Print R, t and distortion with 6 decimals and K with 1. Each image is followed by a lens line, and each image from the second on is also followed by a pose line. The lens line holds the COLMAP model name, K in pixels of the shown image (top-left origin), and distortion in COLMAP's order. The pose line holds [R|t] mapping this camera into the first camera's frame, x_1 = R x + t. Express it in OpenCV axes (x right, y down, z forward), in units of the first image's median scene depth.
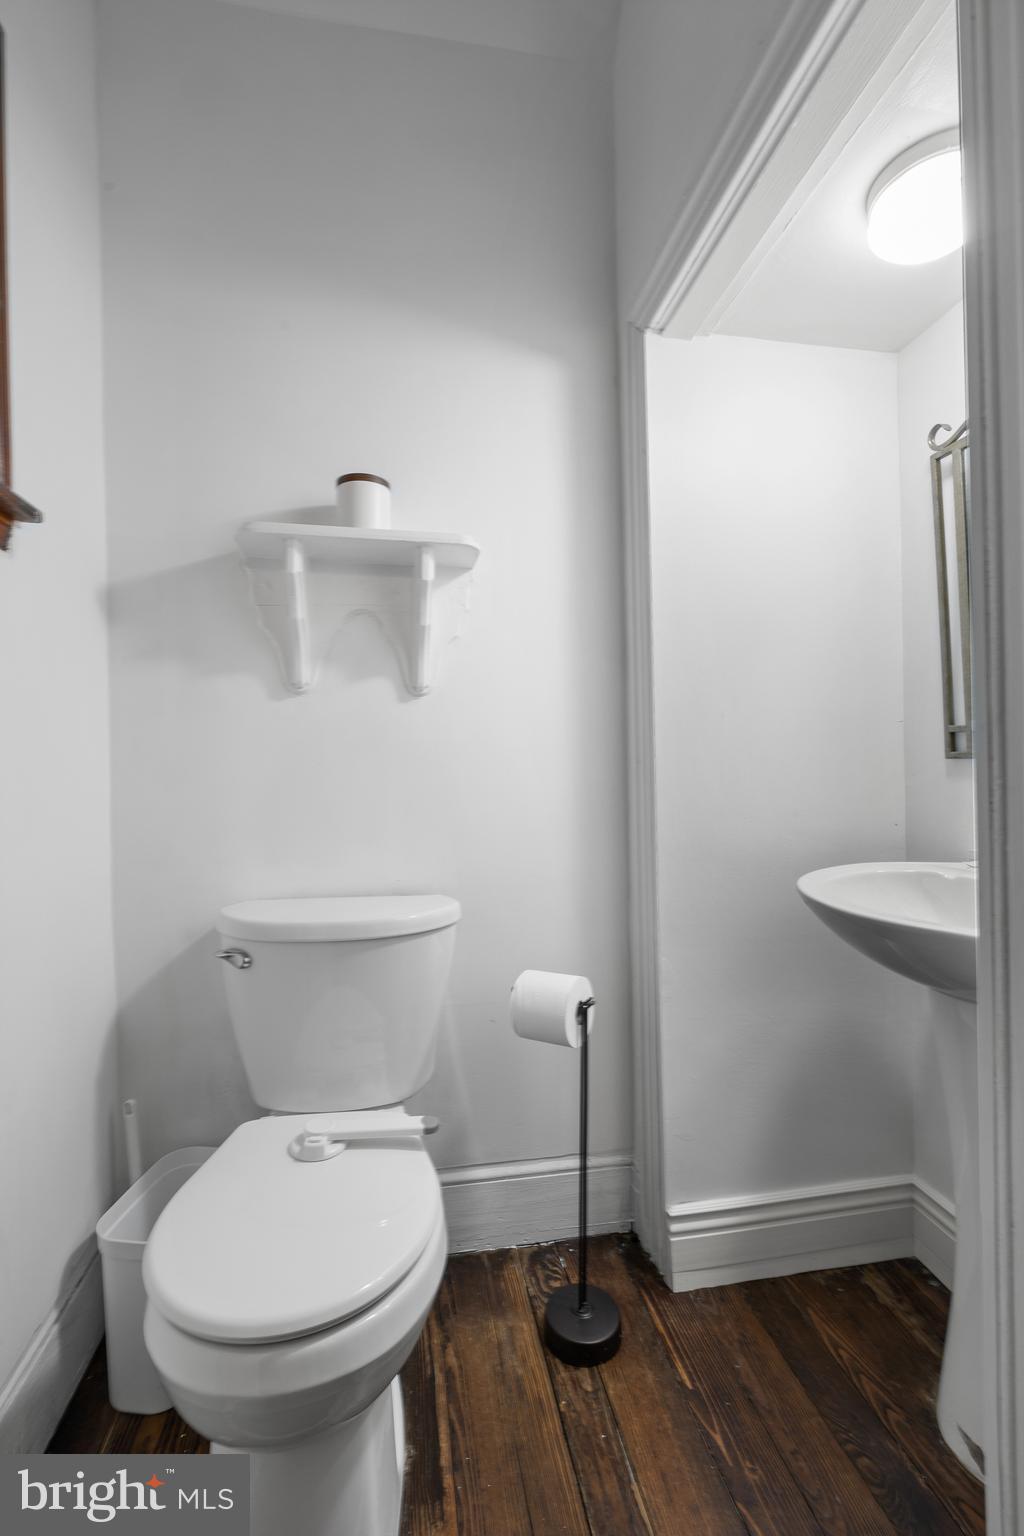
lens RADIAL K [[651.4, 0, 511.6], [0, 651.4, 767.6], [0, 0, 1]] dist [-0.000729, -0.000849]
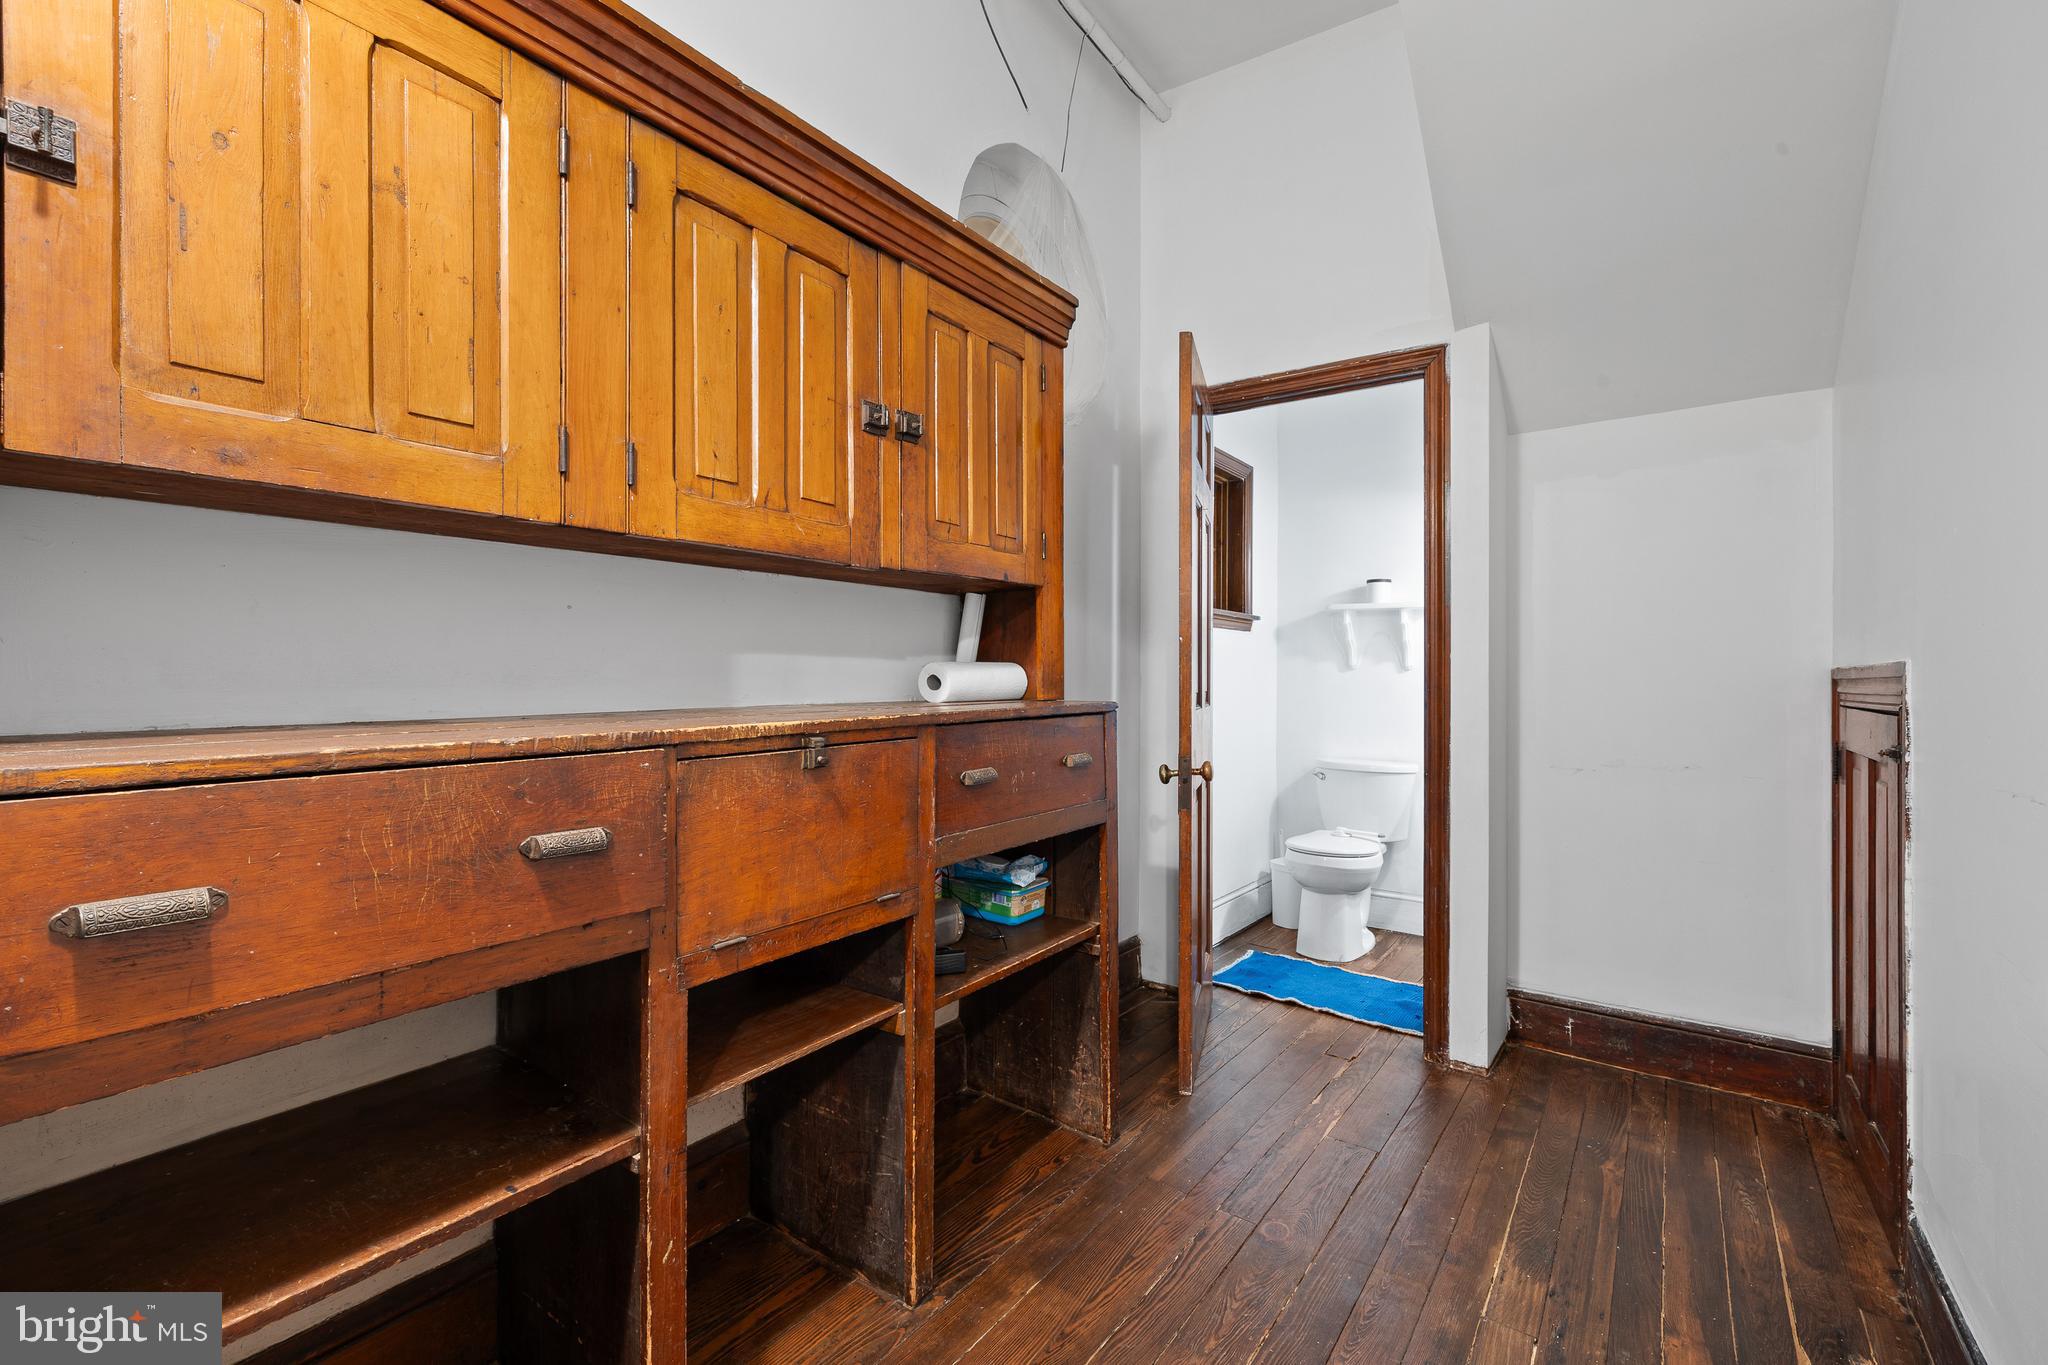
lens RADIAL K [[868.6, 0, 1033.4], [0, 868.6, 686.5], [0, 0, 1]] dist [-0.000729, -0.000849]
pose [[0.693381, 0.025279, -0.720128, 1.140755], [-0.024431, 0.999635, 0.011567, -0.066168], [0.720157, 0.009573, 0.693745, -1.993111]]
